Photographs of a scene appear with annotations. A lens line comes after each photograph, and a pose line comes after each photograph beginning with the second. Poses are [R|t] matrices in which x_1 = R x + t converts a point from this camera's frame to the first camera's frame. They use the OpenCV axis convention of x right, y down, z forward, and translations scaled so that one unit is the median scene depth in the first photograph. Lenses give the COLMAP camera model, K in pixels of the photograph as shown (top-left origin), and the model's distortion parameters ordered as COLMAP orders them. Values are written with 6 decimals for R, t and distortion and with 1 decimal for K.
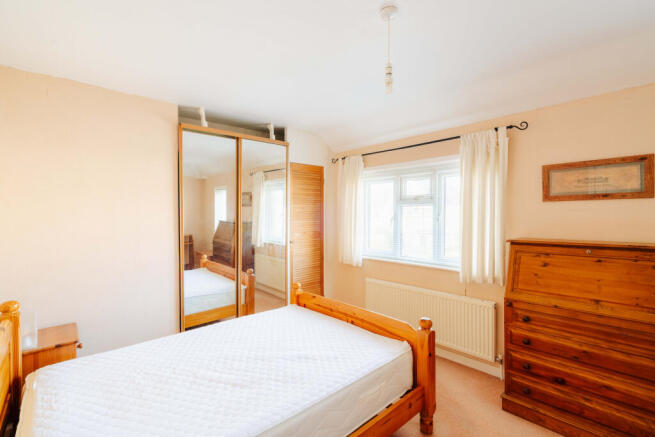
lens RADIAL K [[299.9, 0, 327.5], [0, 299.9, 218.5], [0, 0, 1]] dist [-0.000713, -0.000038]
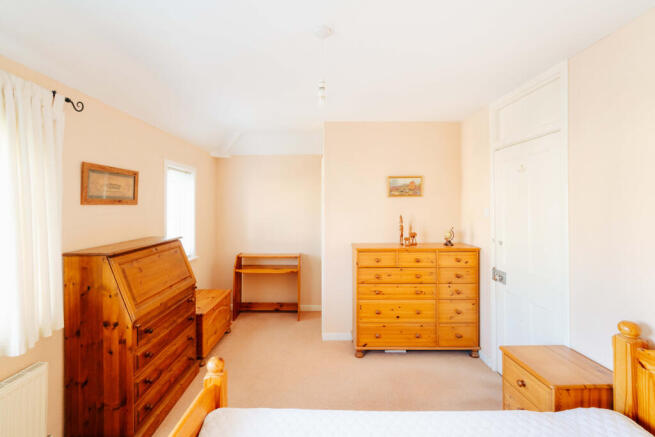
lens RADIAL K [[297.9, 0, 325.3], [0, 297.9, 205.8], [0, 0, 1]] dist [-0.000608, -0.000053]
pose [[-0.729569, 0.002498, 0.683902, -0.346213], [0.012312, 0.999879, 0.009481, -0.054835], [-0.683796, 0.015338, -0.729512, 1.173649]]
